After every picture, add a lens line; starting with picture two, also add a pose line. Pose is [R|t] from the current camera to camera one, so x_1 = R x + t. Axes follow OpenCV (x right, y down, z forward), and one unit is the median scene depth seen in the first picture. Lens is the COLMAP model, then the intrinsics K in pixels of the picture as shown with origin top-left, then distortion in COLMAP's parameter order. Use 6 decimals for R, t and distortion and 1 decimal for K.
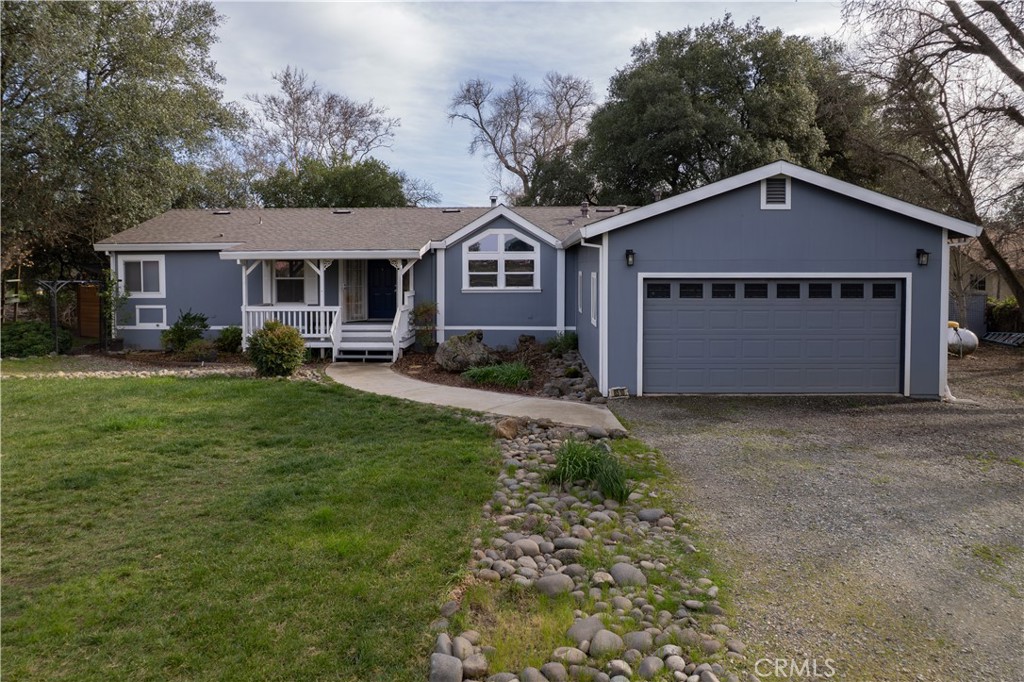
lens RADIAL K [[656.1, 0, 516.9], [0, 656.1, 296.1], [0, 0, 1]] dist [-0.046890, 0.009767]
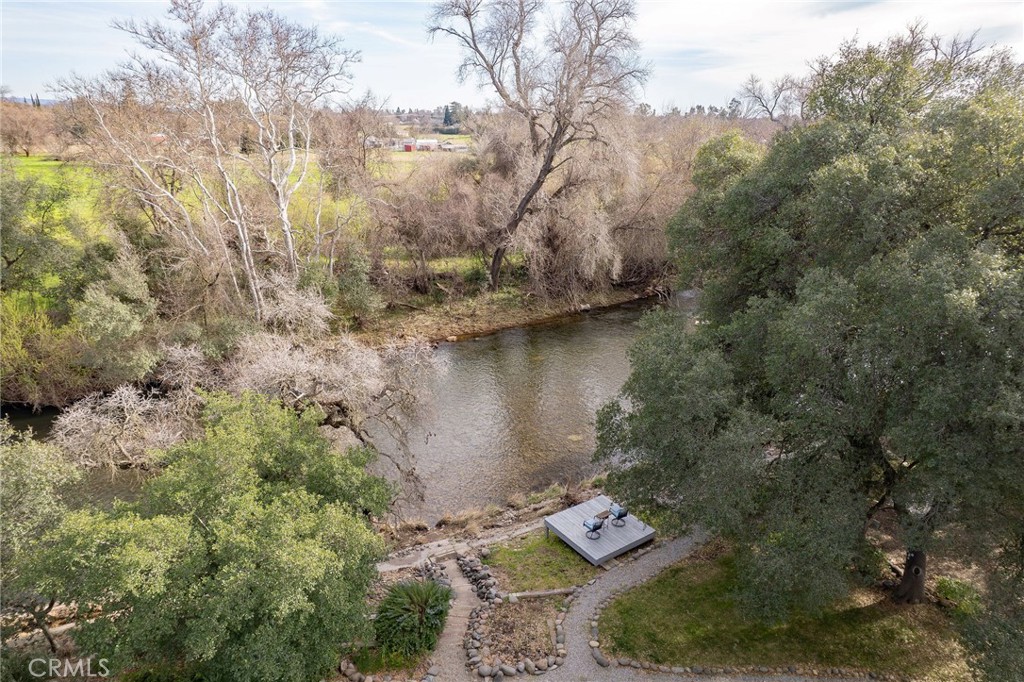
lens RADIAL K [[656.1, 0, 517.3], [0, 656.1, 336.5], [0, 0, 1]] dist [-0.046890, 0.009767]
pose [[0.999072, -0.000583, 0.043077, -0.166875], [-0.011558, 0.959623, 0.281052, -0.682624], [-0.041501, -0.281289, 0.958725, 0.977408]]
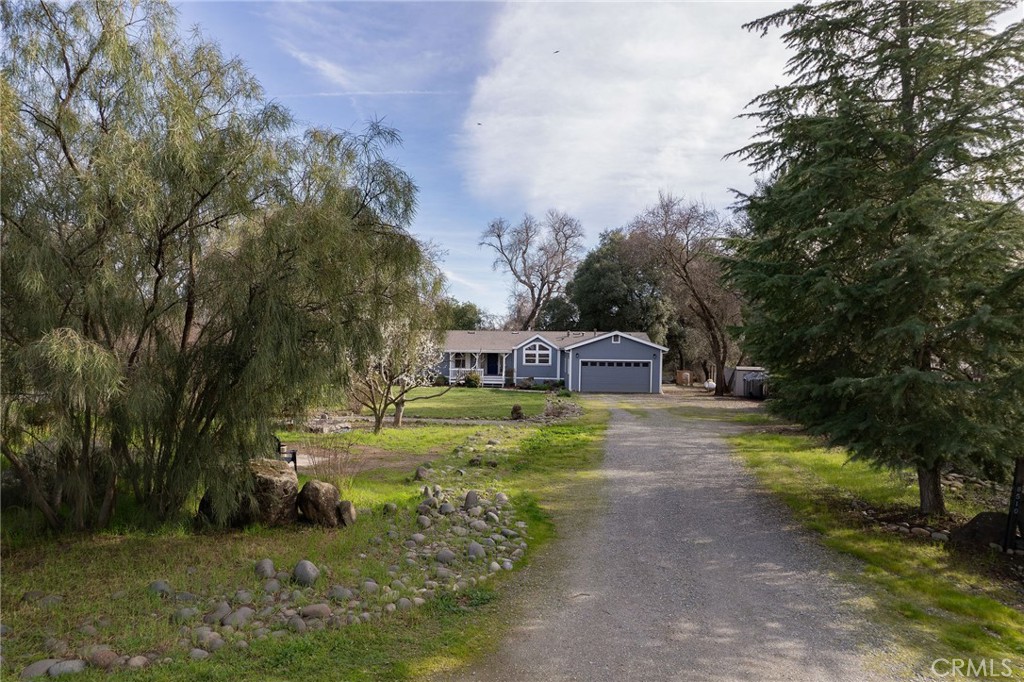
lens RADIAL K [[656.1, 0, 471.3], [0, 656.1, 371.9], [0, 0, 1]] dist [-0.046890, 0.009767]
pose [[0.998021, 0.016731, -0.060620, -0.132149], [-0.017313, 0.999809, -0.009099, 0.052064], [0.060456, 0.010131, 0.998119, -1.773501]]
